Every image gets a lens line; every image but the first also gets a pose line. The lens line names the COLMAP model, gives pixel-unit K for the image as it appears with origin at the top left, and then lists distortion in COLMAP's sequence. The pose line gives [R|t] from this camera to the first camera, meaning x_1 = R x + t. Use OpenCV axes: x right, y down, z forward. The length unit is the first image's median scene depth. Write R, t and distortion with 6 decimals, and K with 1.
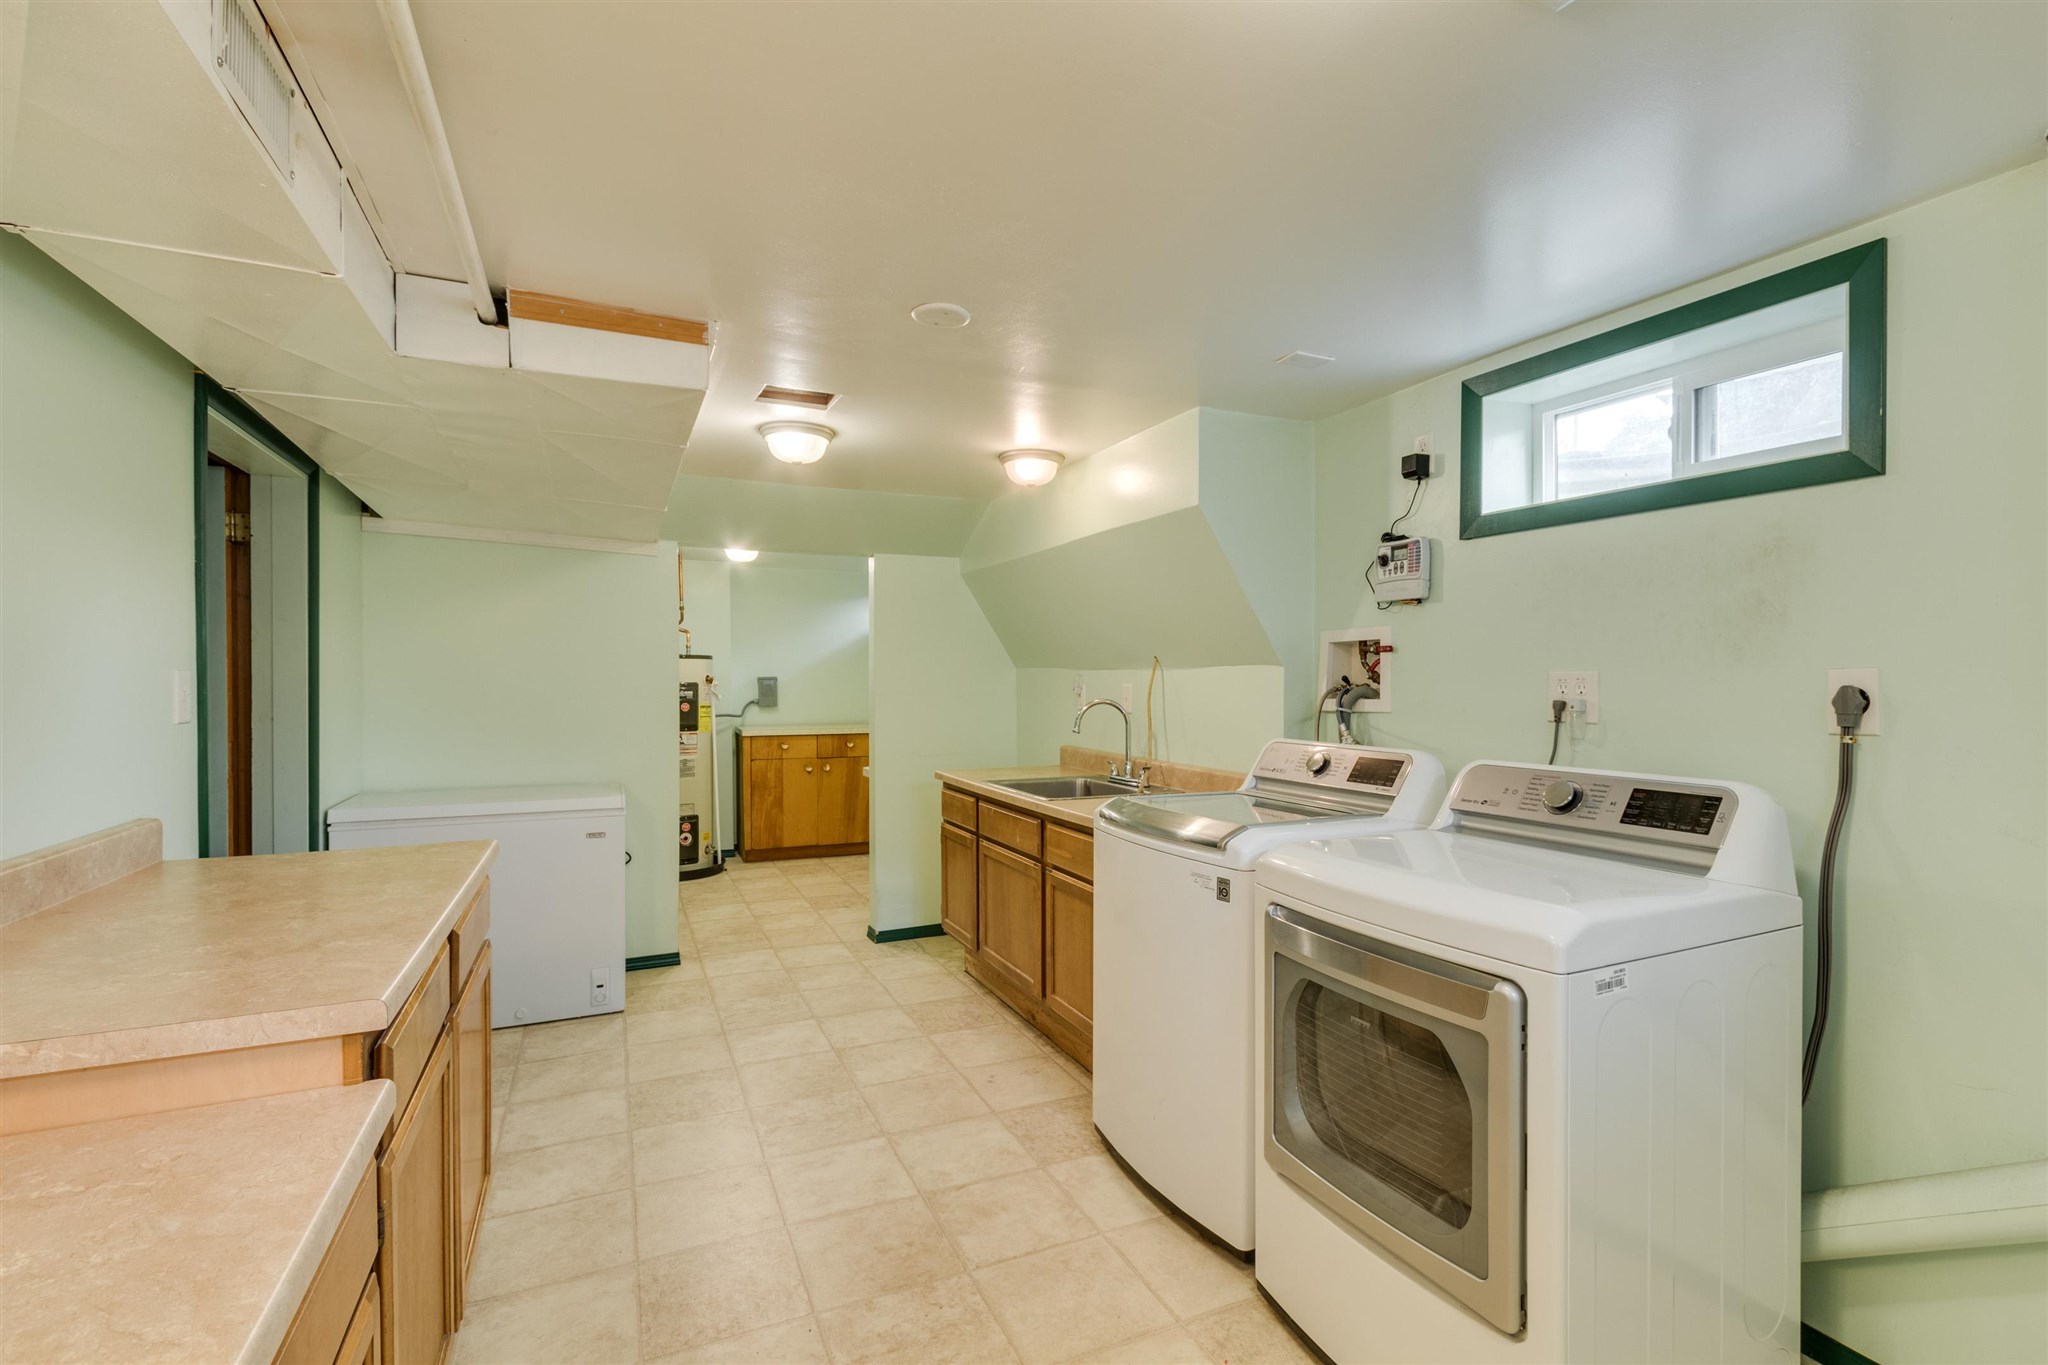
lens RADIAL K [[932.3, 0, 1027.7], [0, 932.3, 674.2], [0, 0, 1]] dist [0.006277, -0.001648]
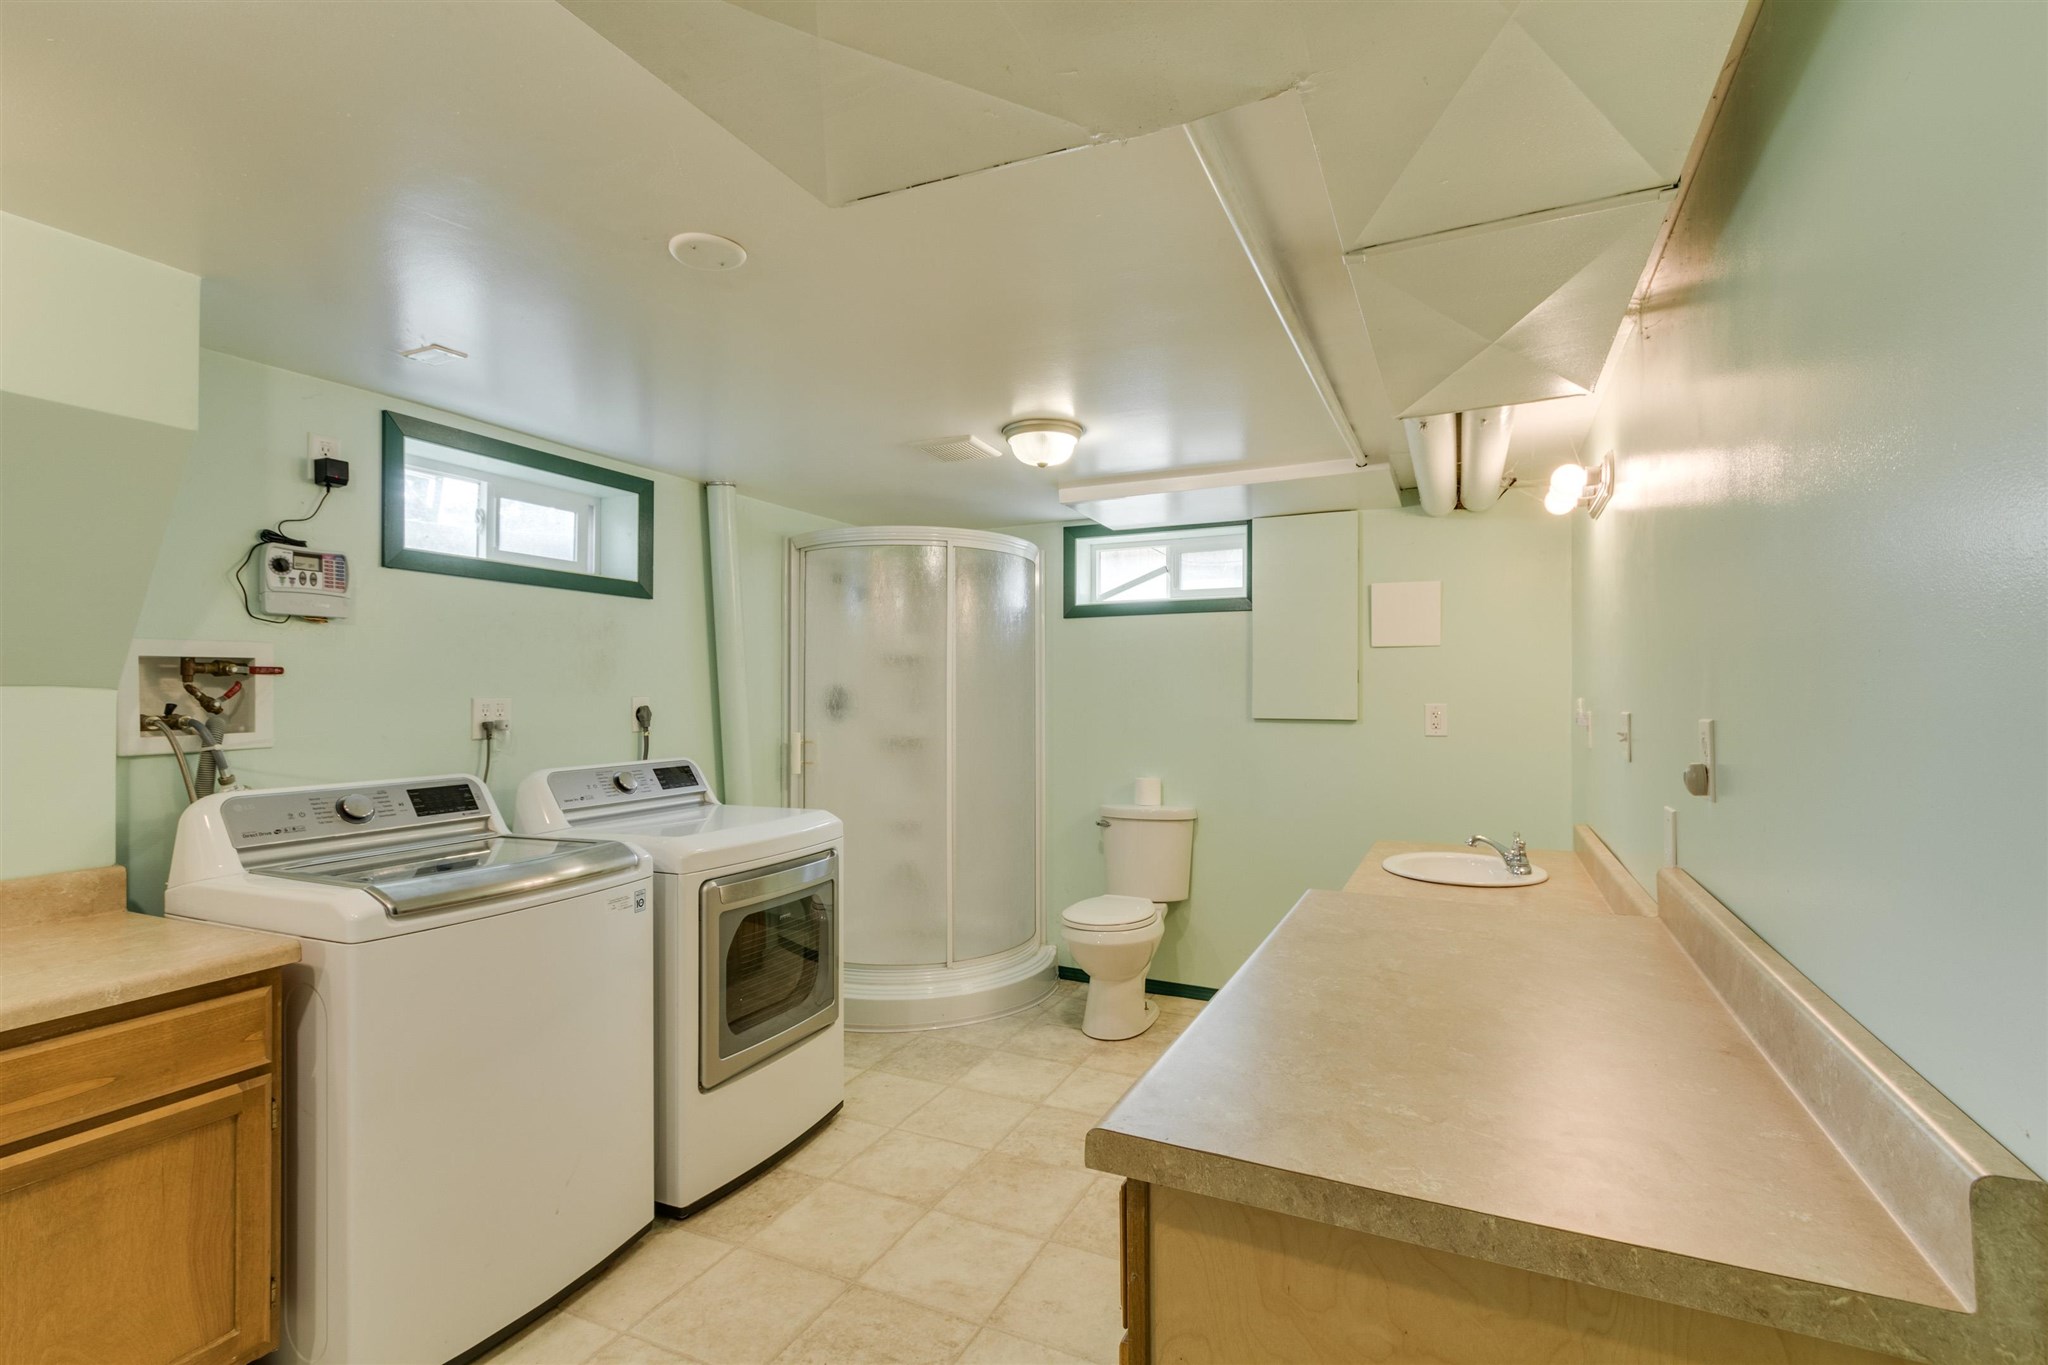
lens RADIAL K [[932.3, 0, 1026.7], [0, 932.3, 691.6], [0, 0, 1]] dist [0.006277, -0.001648]
pose [[-0.650698, 0.009239, 0.759281, -0.749275], [0.007290, 0.999956, -0.005921, 0.000908], [-0.759302, 0.001682, -0.650736, 1.140762]]
